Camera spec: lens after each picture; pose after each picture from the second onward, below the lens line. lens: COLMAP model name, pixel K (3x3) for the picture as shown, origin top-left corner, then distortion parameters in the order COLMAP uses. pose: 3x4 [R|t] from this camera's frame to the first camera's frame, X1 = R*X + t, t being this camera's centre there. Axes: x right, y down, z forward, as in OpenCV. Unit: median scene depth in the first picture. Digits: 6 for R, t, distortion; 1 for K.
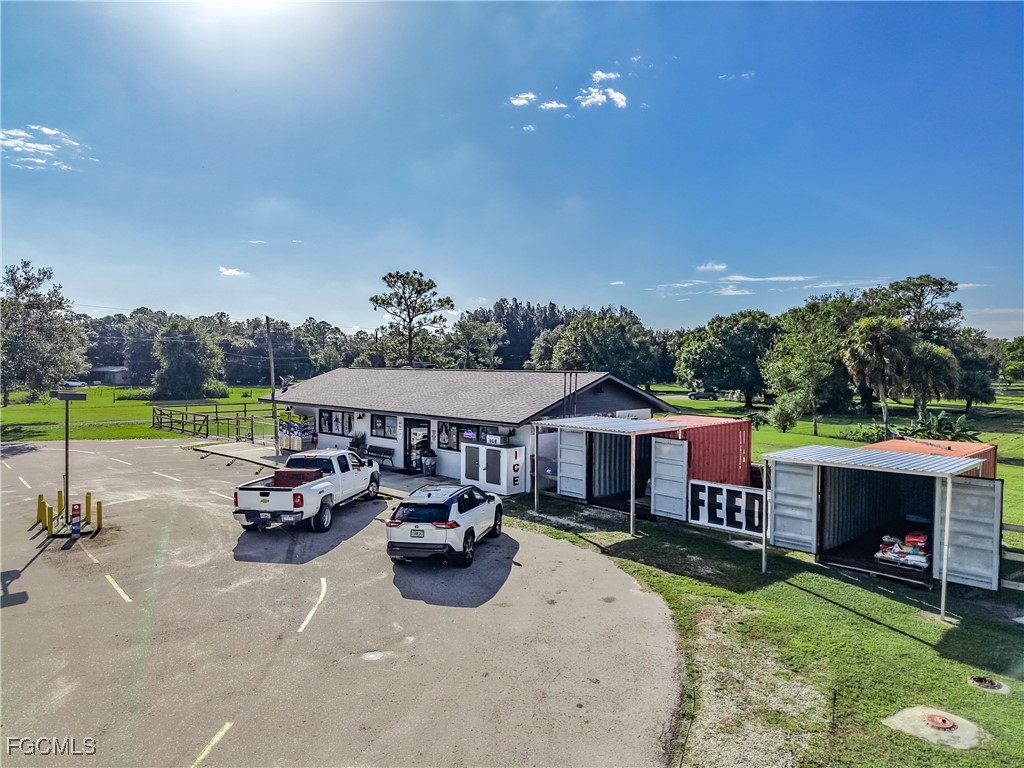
lens RADIAL K [[685.0, 0, 506.5], [0, 685.0, 383.0], [0, 0, 1]] dist [0.015355, -0.008458]
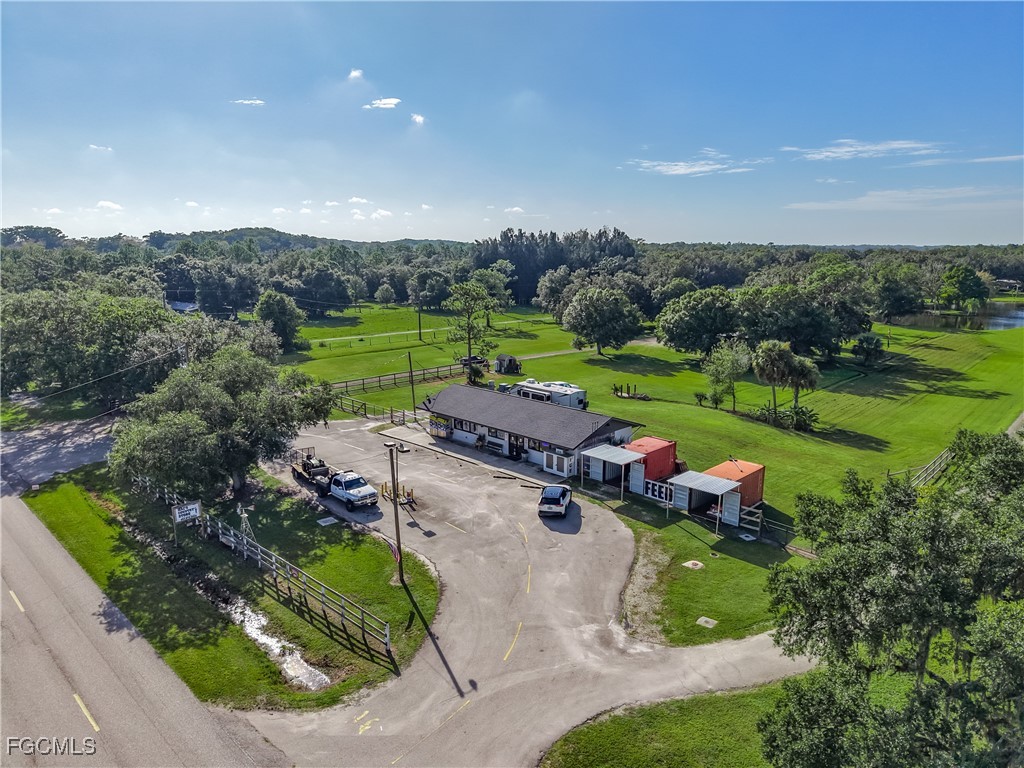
lens RADIAL K [[683.0, 0, 507.4], [0, 683.0, 384.8], [0, 0, 1]] dist [0.063129, -0.086552]
pose [[0.999830, -0.007372, 0.016909, -0.197731], [0.004383, 0.985359, 0.170437, -0.445677], [-0.017918, -0.170334, 0.985223, -1.000401]]
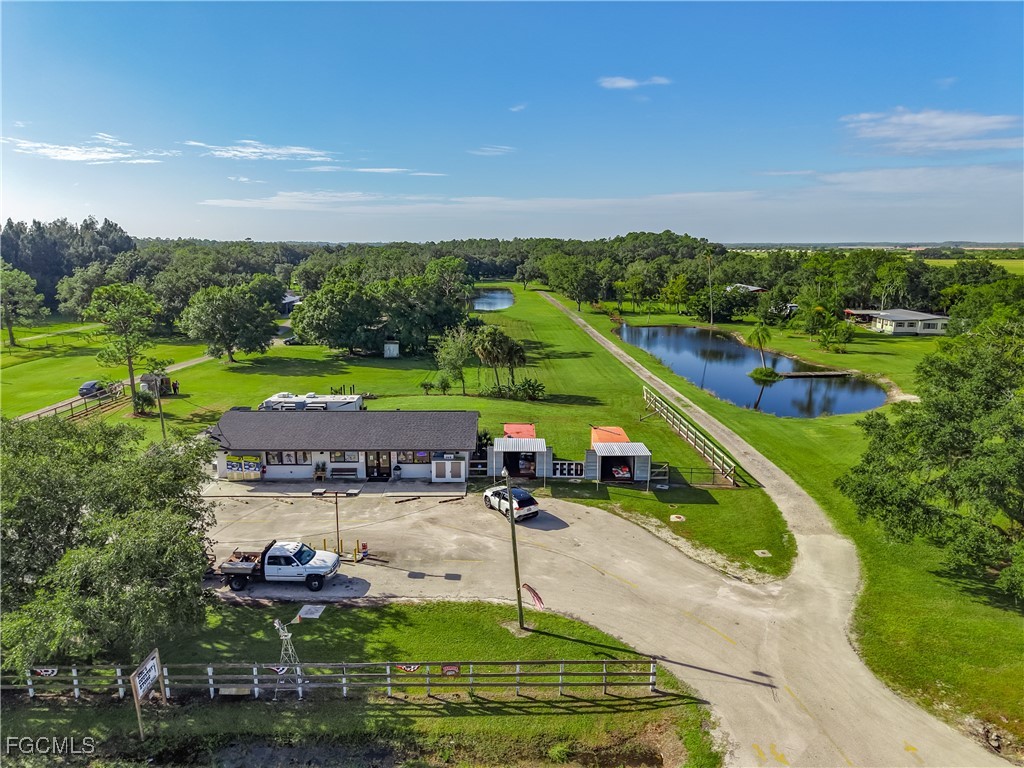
lens RADIAL K [[684.0, 0, 507.4], [0, 684.0, 385.2], [0, 0, 1]] dist [0.037920, -0.046278]
pose [[0.697672, -0.150005, 0.700538, -1.140647], [0.023221, 0.982055, 0.187161, -0.444276], [-0.716041, -0.114310, 0.688635, -0.444622]]
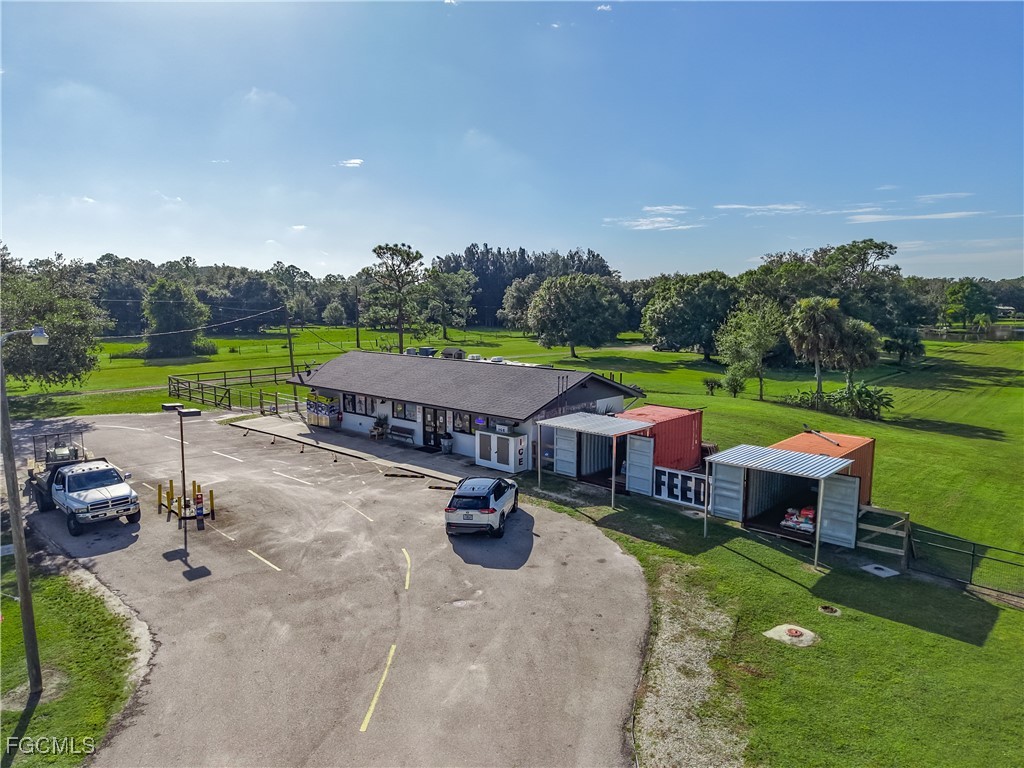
lens RADIAL K [[684.0, 0, 507.4], [0, 684.0, 385.2], [0, 0, 1]] dist [0.037920, -0.046278]
pose [[0.998622, -0.011784, 0.051142, -0.064476], [0.006671, 0.995063, 0.099024, -0.108628], [-0.052056, -0.098546, 0.993770, -0.222705]]
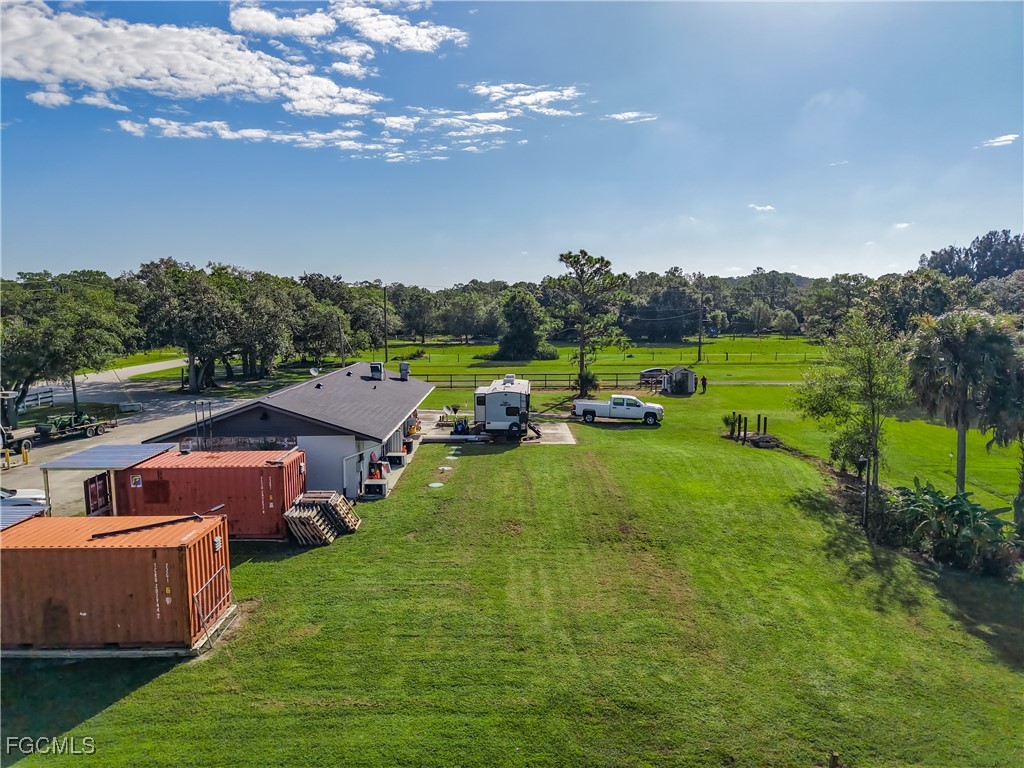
lens RADIAL K [[685.0, 0, 506.5], [0, 685.0, 383.0], [0, 0, 1]] dist [0.015355, -0.008458]
pose [[0.712162, 0.073855, -0.698119, 1.099536], [-0.013267, 0.995689, 0.091801, -0.143340], [0.701889, -0.056115, 0.710072, 0.486362]]
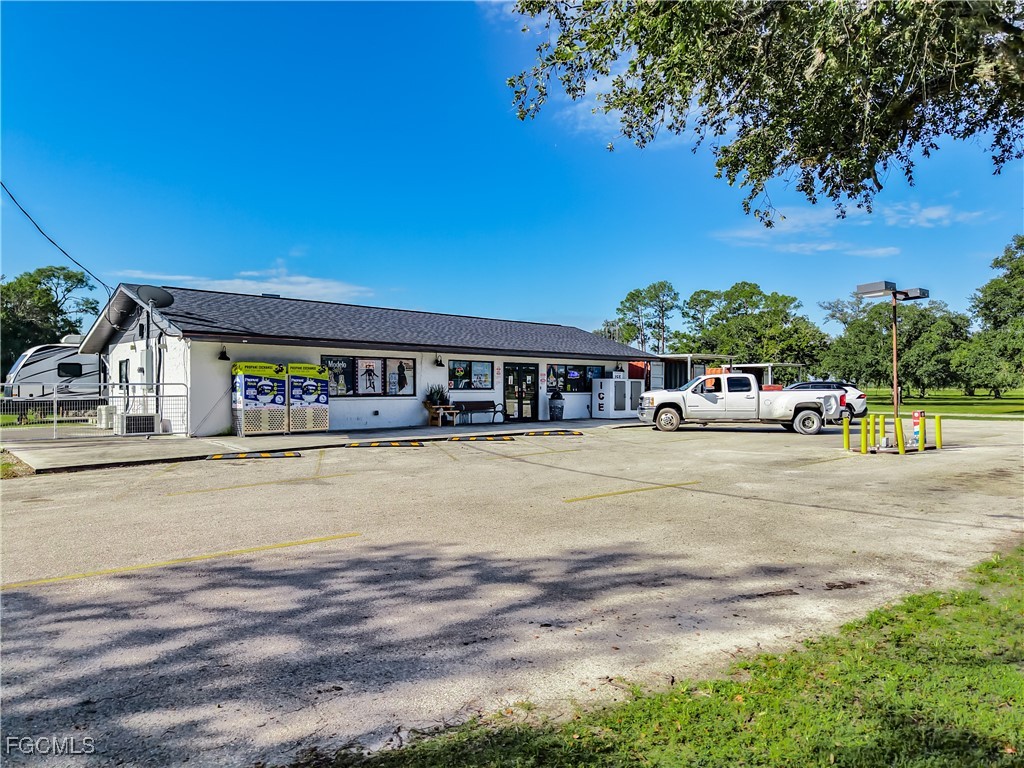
lens RADIAL K [[684.0, 0, 507.4], [0, 684.0, 385.2], [0, 0, 1]] dist [0.037920, -0.046278]
pose [[-0.002058, 0.003314, 0.999992, -1.053711], [0.029109, 0.999571, -0.003253, 0.086391], [-0.999574, 0.029103, -0.002154, 1.052585]]
